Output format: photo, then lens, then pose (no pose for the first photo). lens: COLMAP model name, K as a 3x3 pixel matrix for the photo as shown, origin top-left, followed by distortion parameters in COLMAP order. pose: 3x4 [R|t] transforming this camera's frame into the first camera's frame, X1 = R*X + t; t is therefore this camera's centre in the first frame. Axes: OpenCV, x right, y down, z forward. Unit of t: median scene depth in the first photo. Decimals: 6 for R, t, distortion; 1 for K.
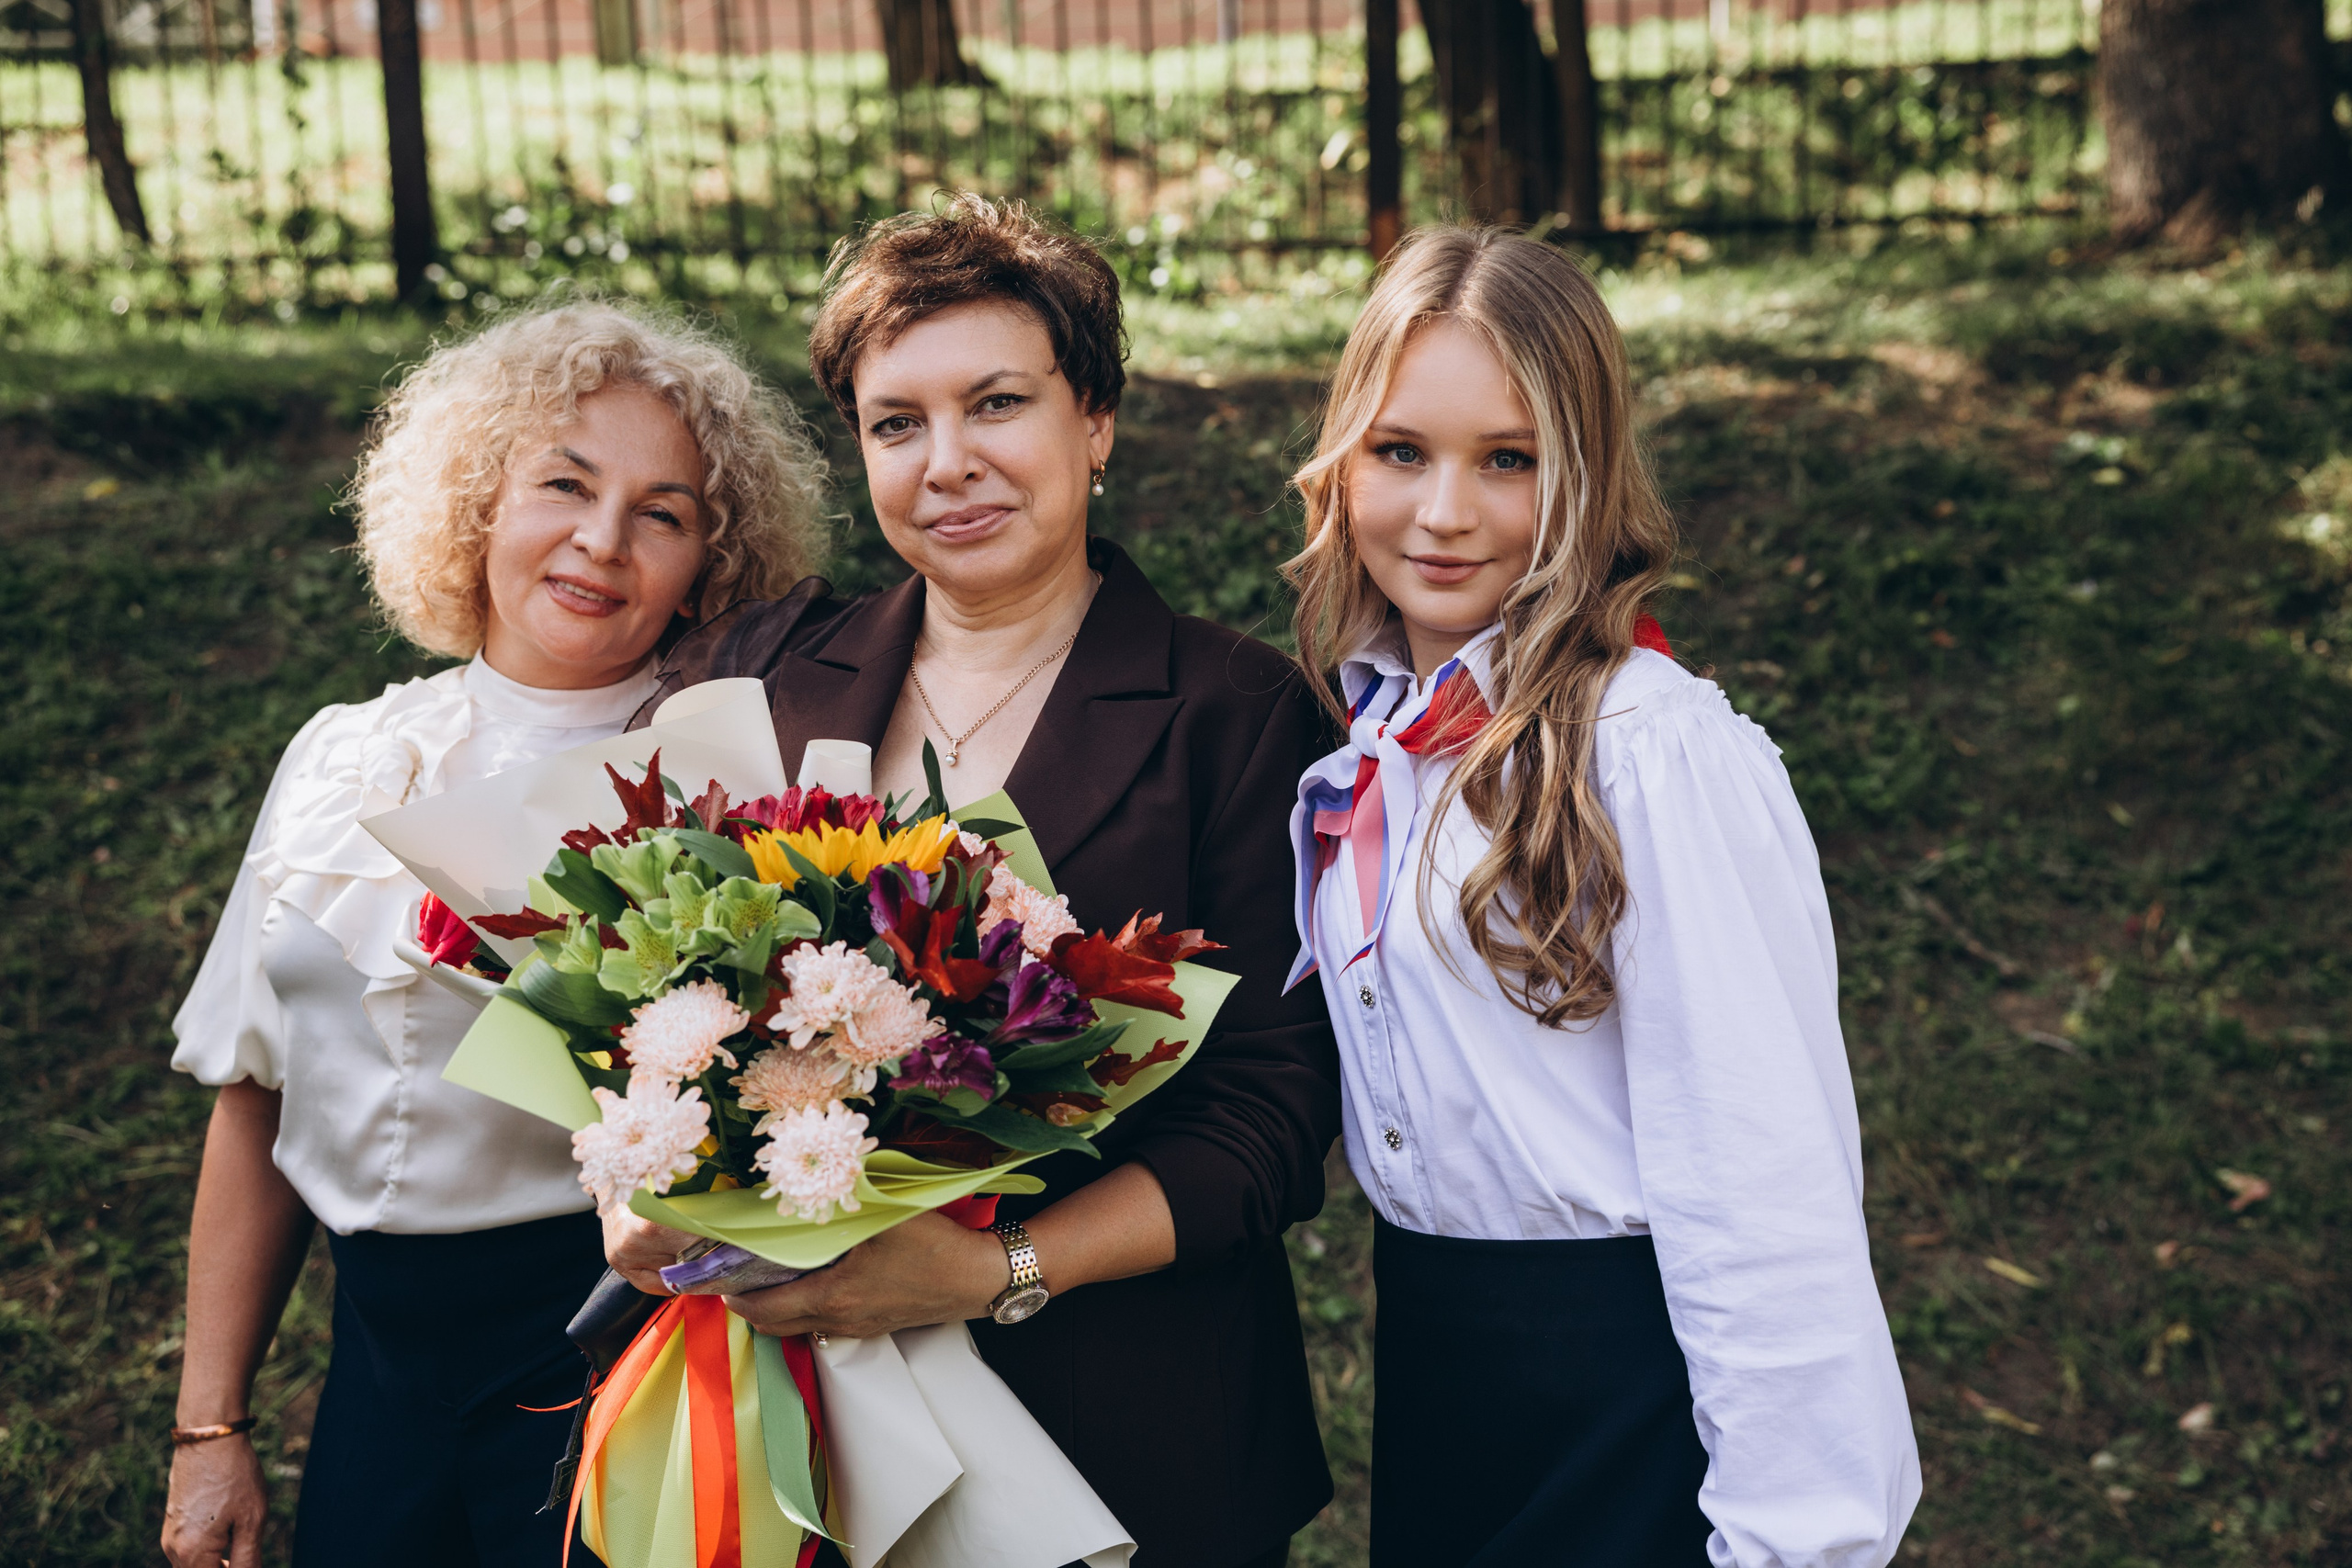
lens RADIAL K [[3270.9, 0, 1165.7], [0, 3270.9, 731.6], [0, 0, 1]] dist [0.410815, -0.830172]
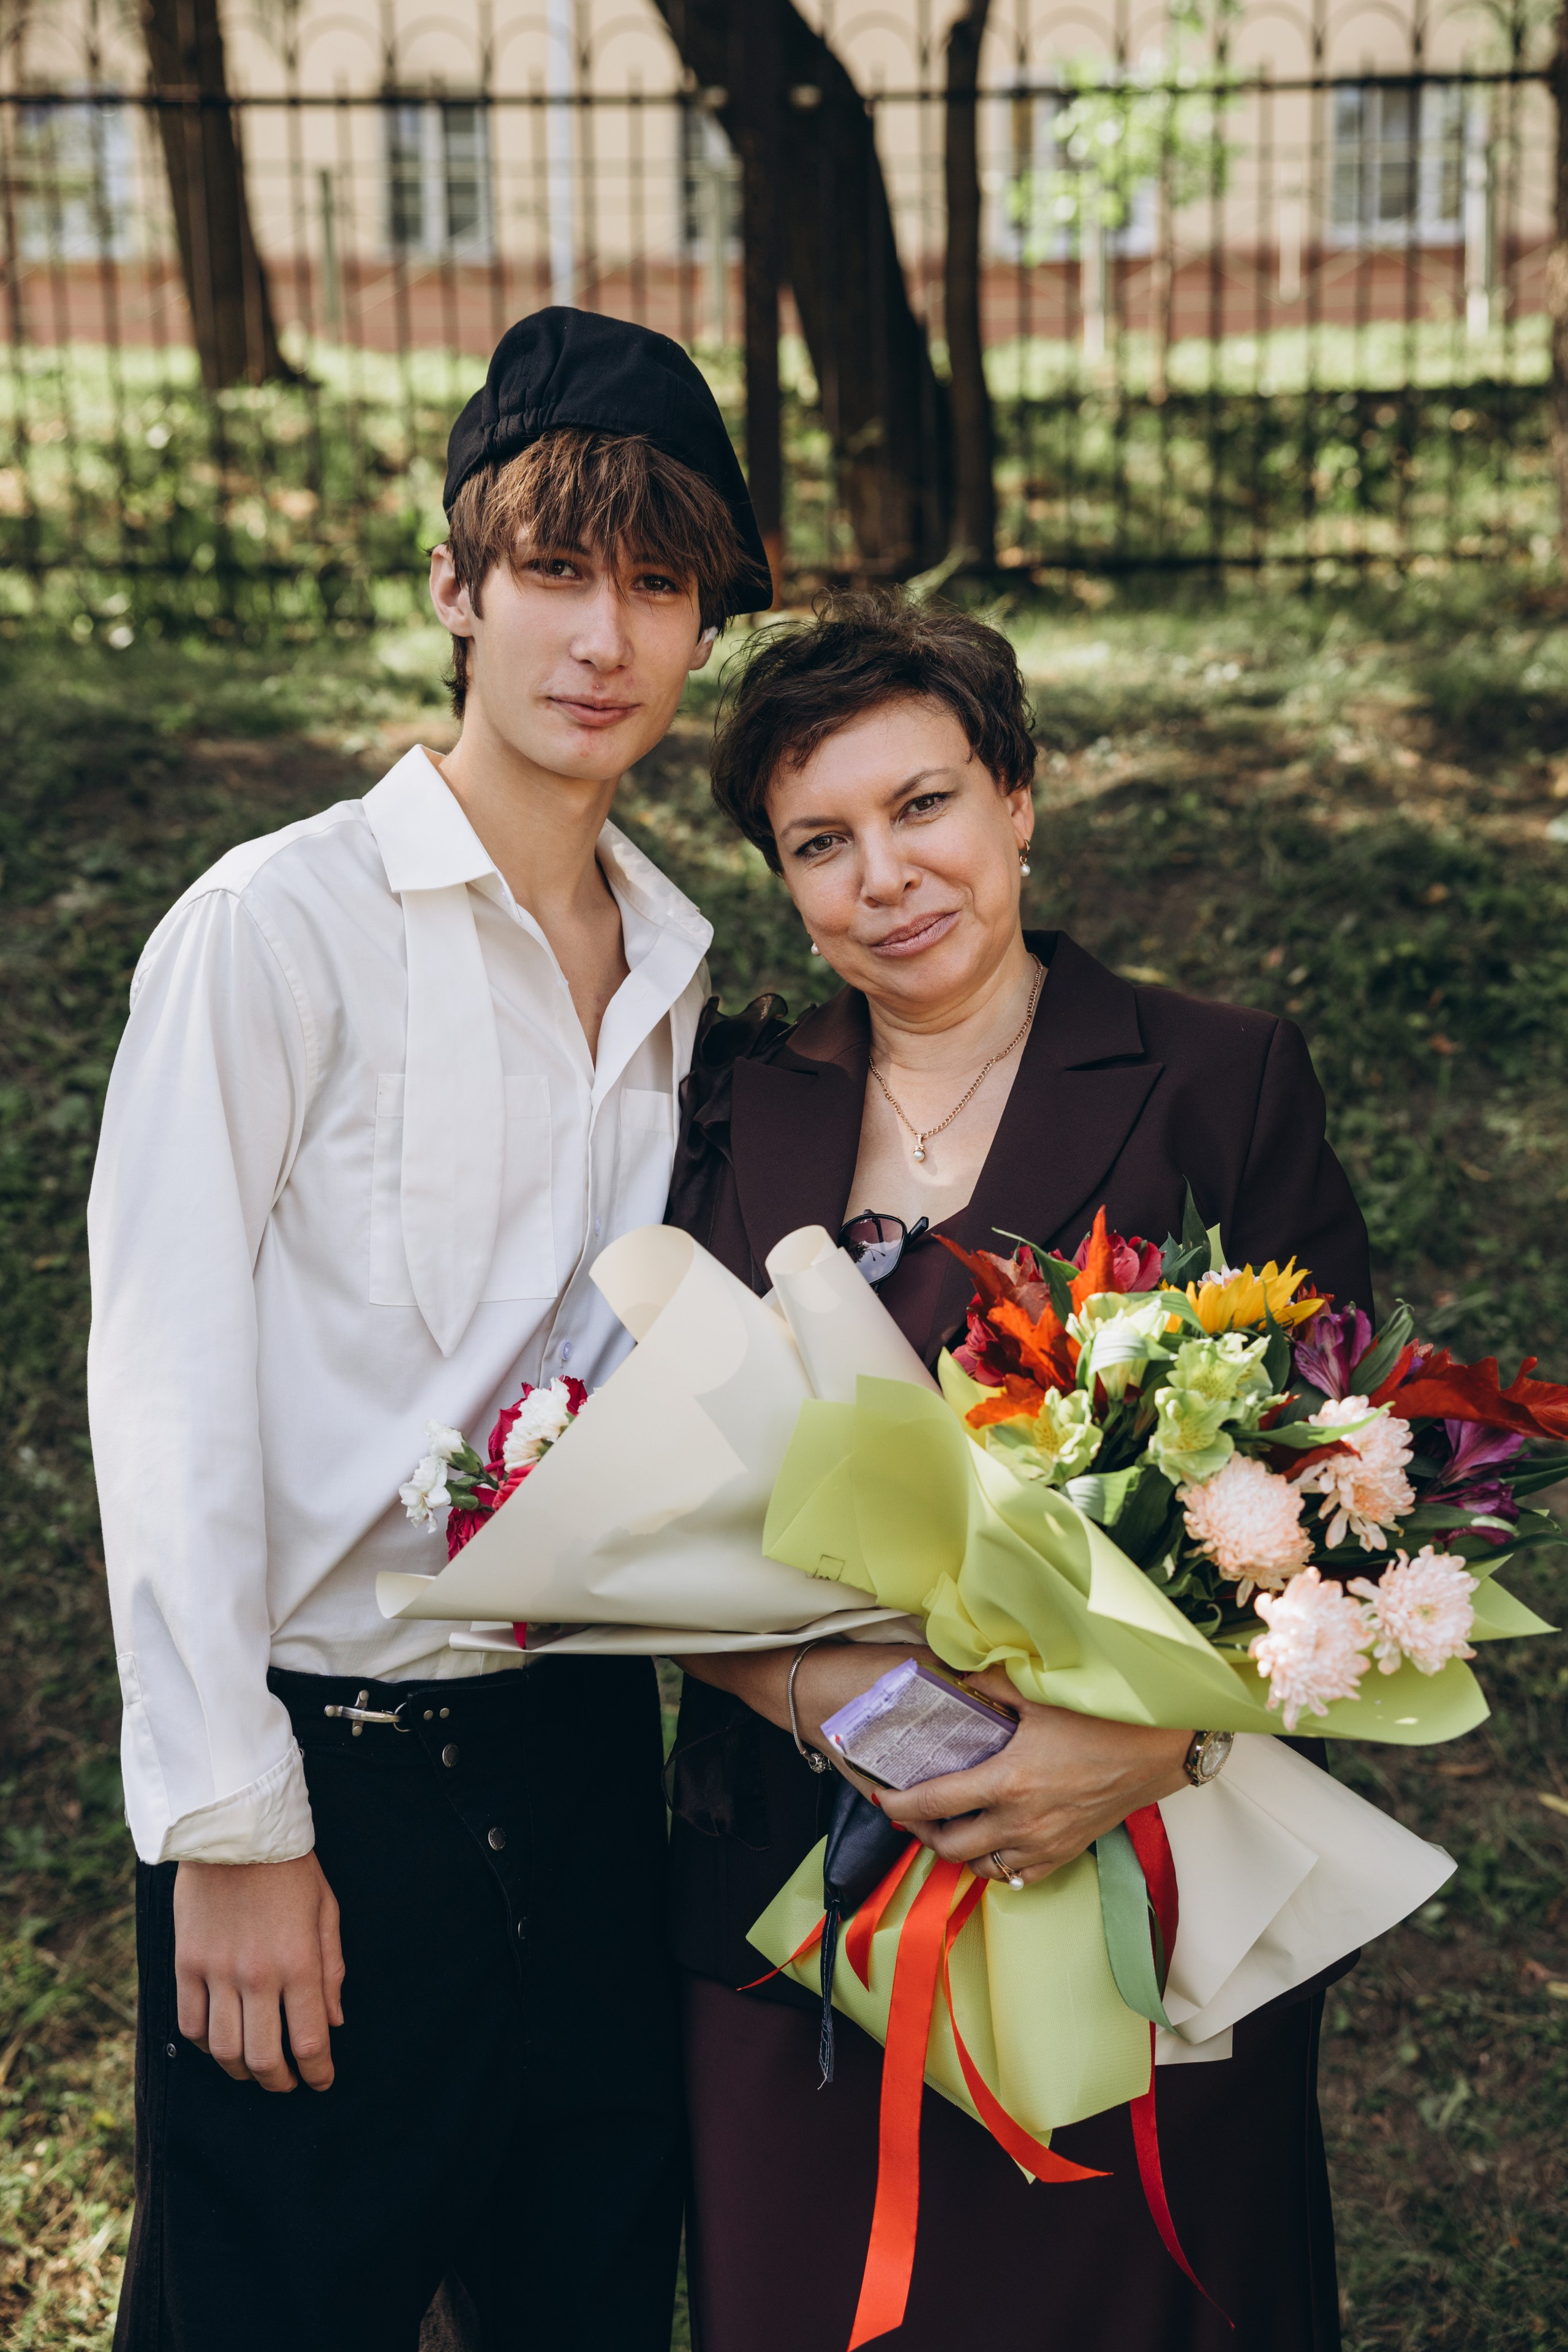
lens RADIAL K [[3271.2, 0, 757.3], [0, 3271.2, 1186.4], [0, 0, 1]] dist [0.410815, -0.830172]
pose [[0.996544, 0.001100, 0.083065, -0.018948], [-0.004133, 0.999330, 0.036359, -0.021251], [-0.082969, -0.036577, 0.995881, 0.140401]]
